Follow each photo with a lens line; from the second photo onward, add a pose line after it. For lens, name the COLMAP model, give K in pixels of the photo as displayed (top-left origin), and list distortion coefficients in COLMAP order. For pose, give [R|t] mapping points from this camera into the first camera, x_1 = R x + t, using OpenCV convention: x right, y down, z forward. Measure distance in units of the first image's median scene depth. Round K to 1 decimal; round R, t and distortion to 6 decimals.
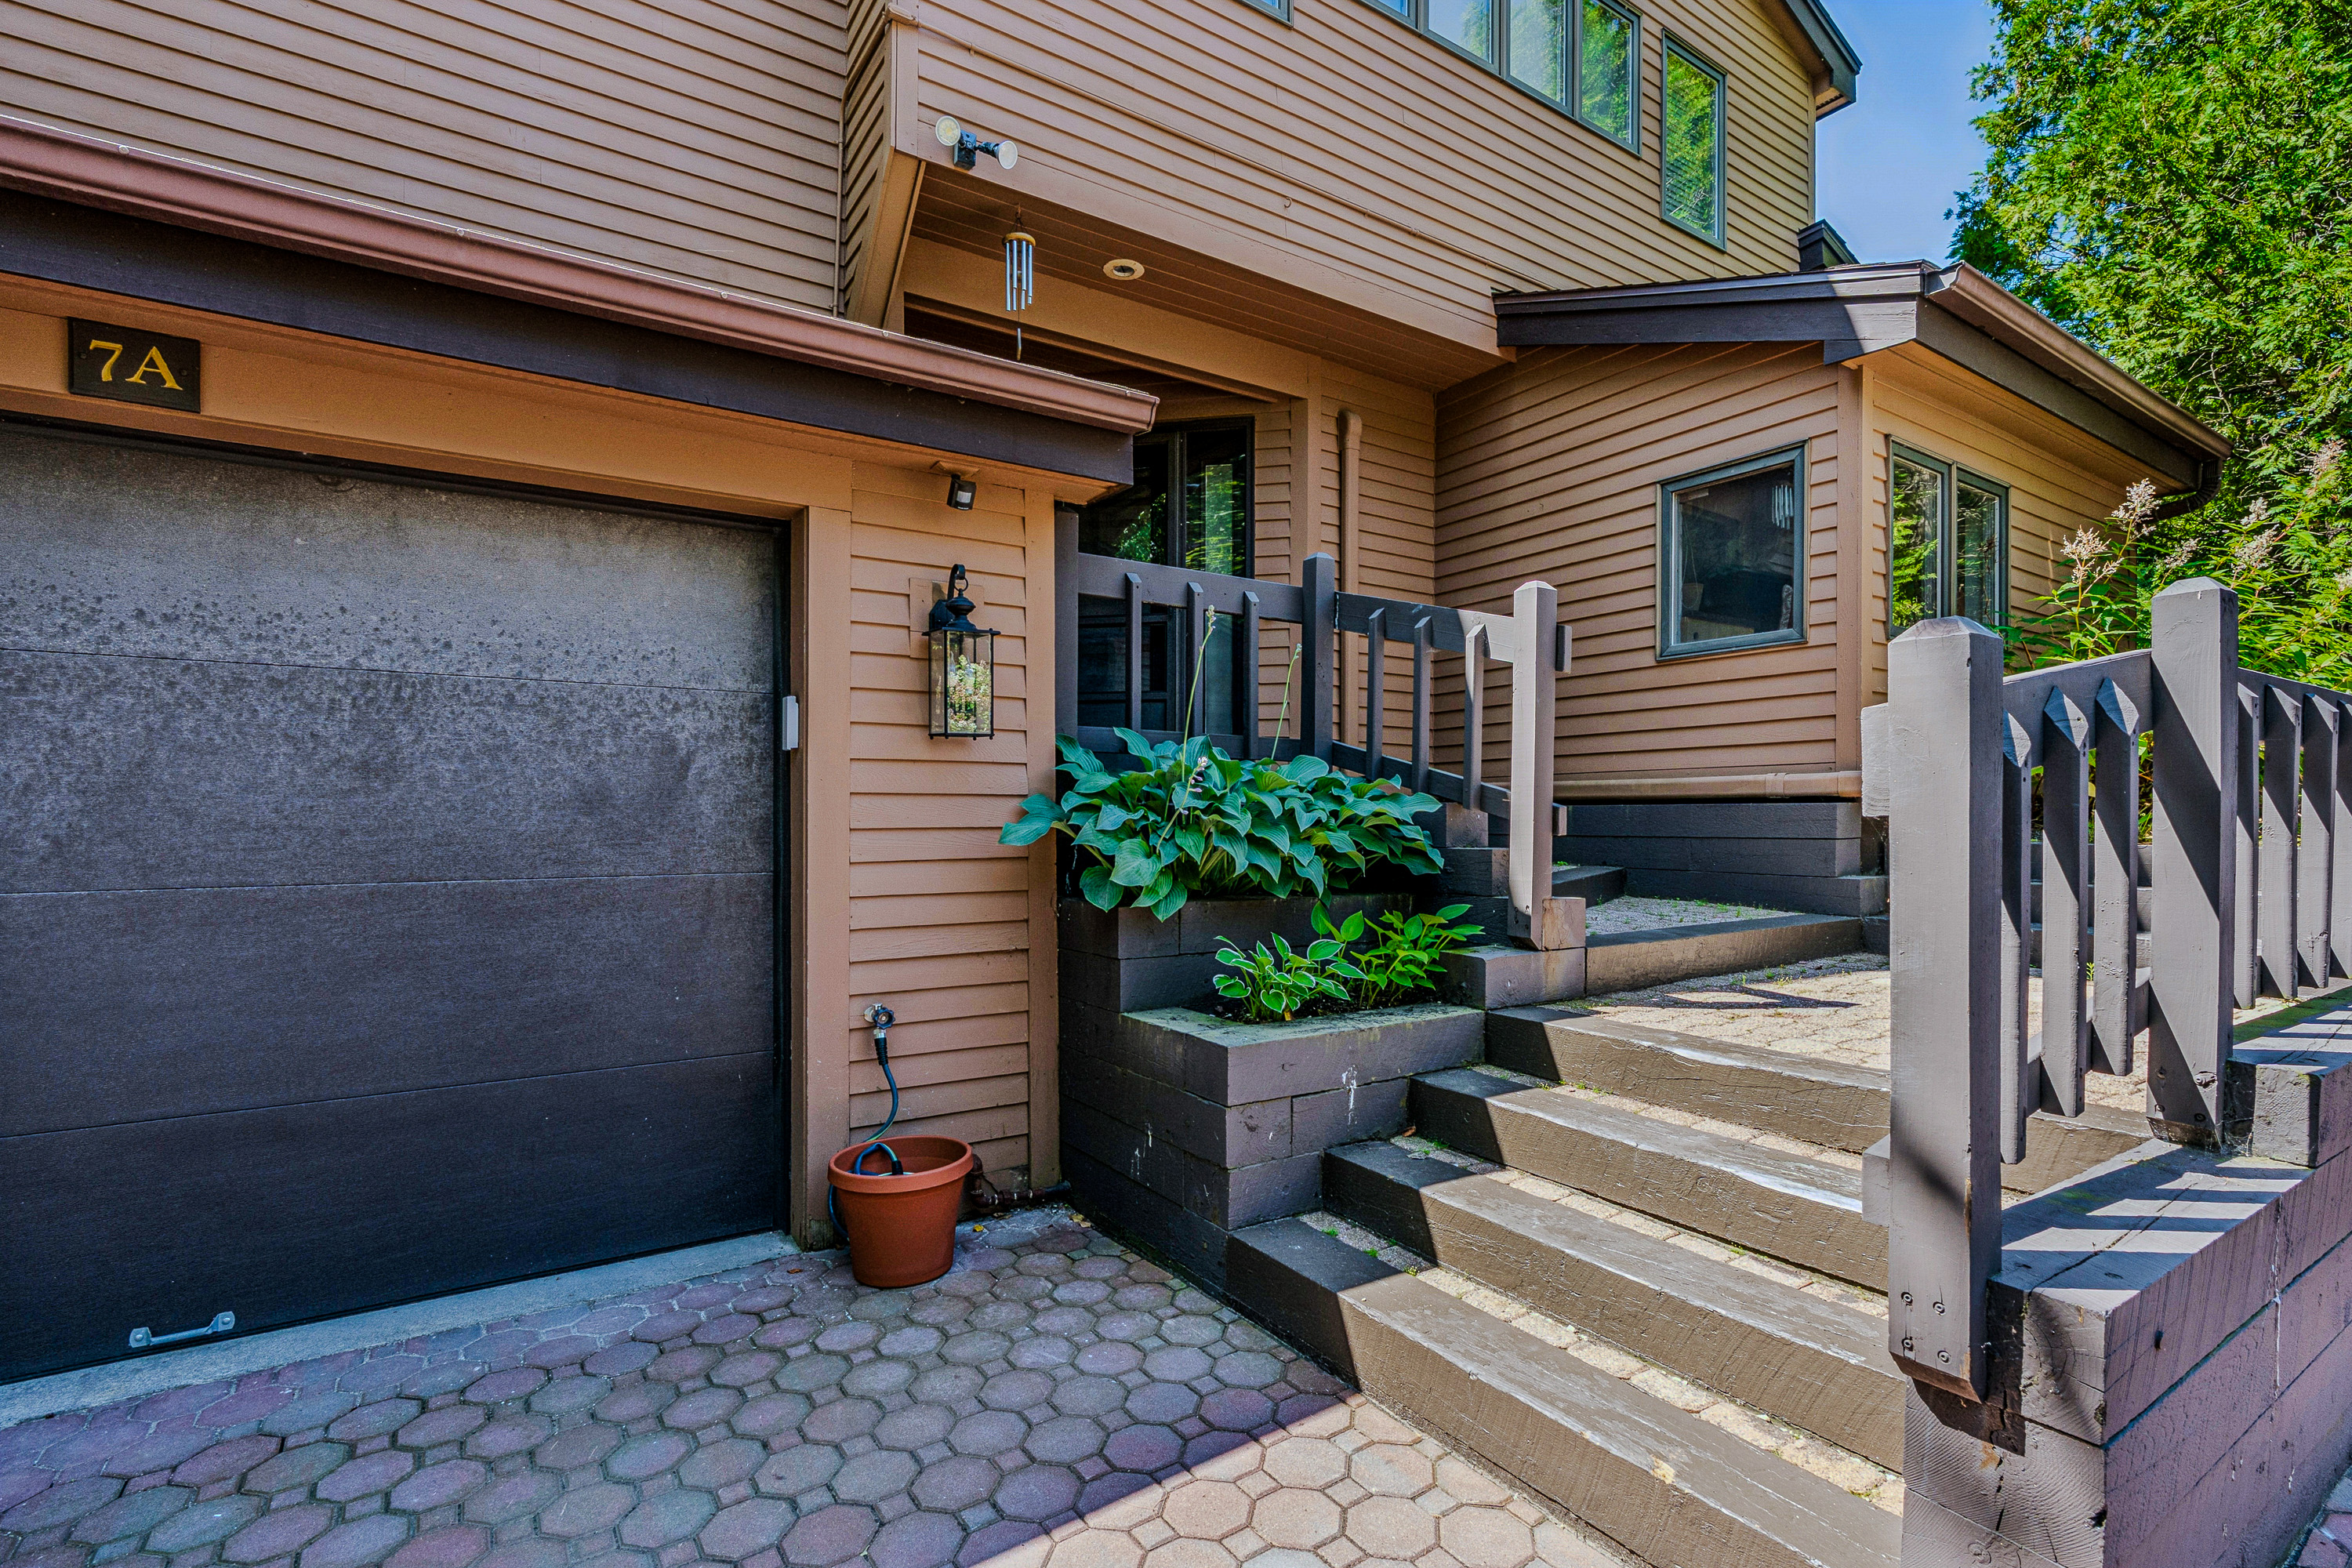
lens RADIAL K [[1066.4, 0, 1179.5], [0, 1066.4, 816.6], [0, 0, 1]] dist [-0.001721, 0.001824]
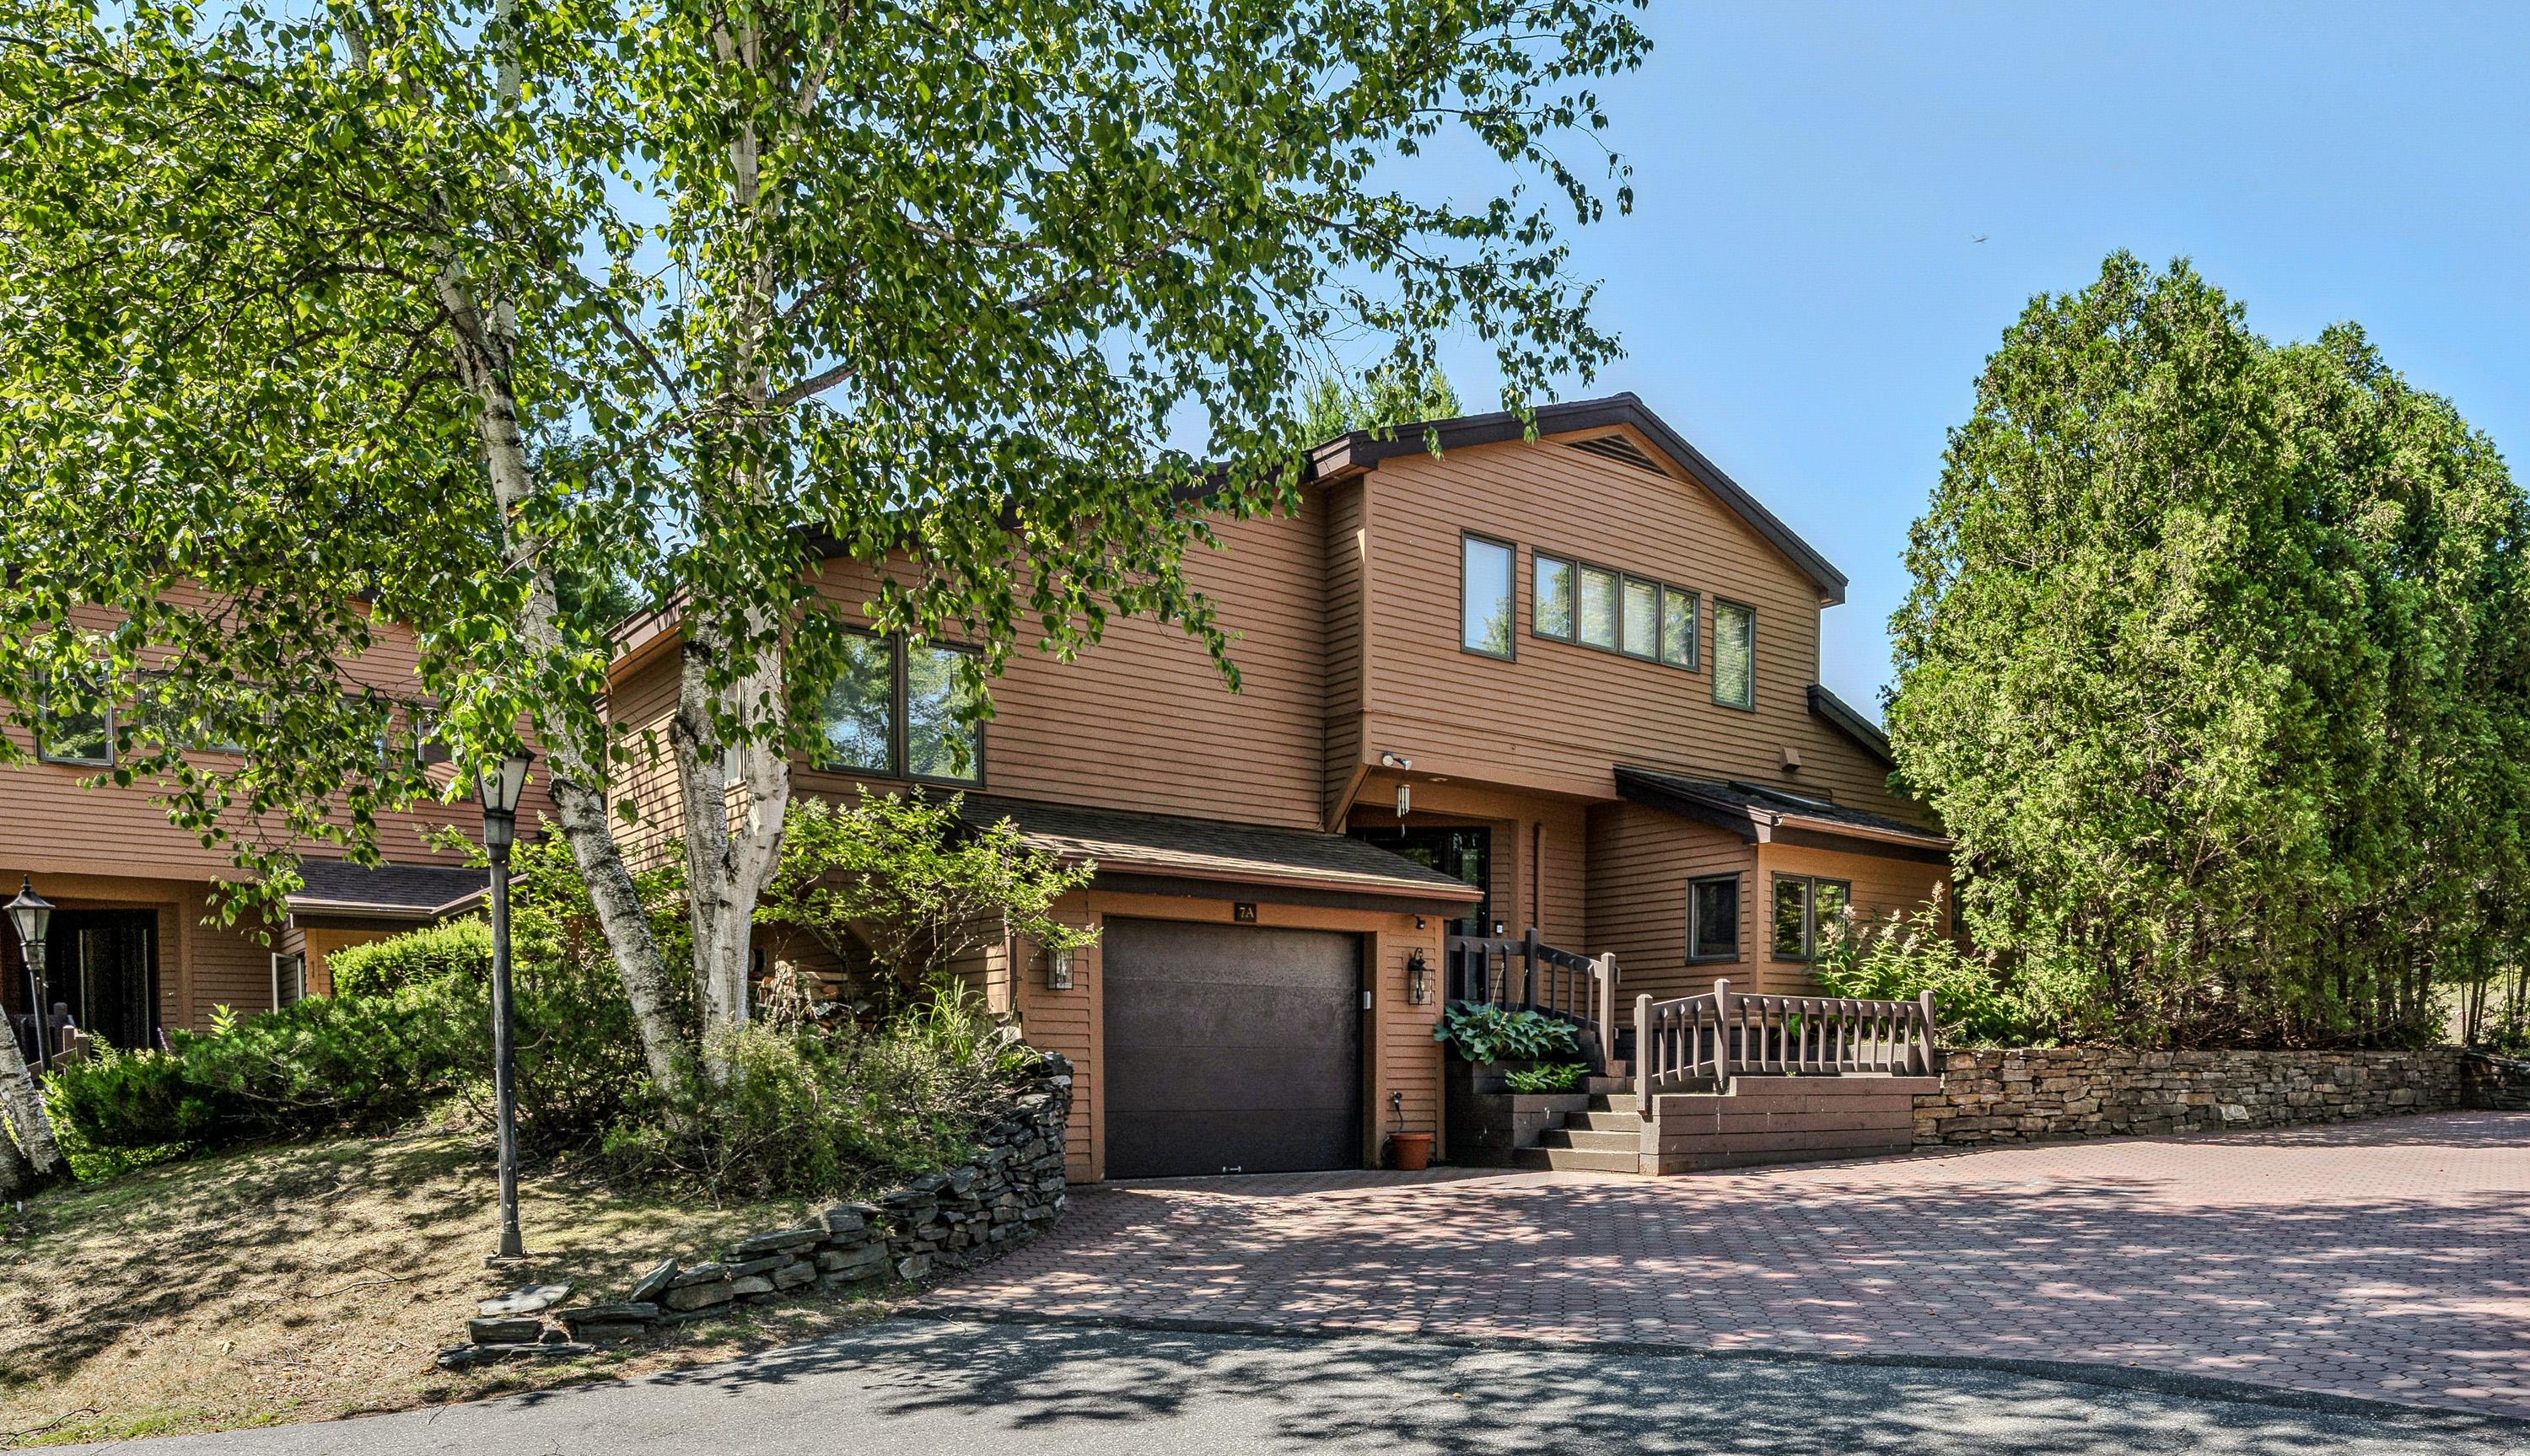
lens RADIAL K [[1748.8, 0, 1428.6], [0, 1748.8, 952.3], [0, 0, 1]] dist [-0.000090, 0.001152]
pose [[0.993598, 0.010830, 0.112457, -0.691867], [-0.002838, 0.997473, -0.070989, 0.120532], [-0.112941, 0.070216, 0.991118, -3.677439]]
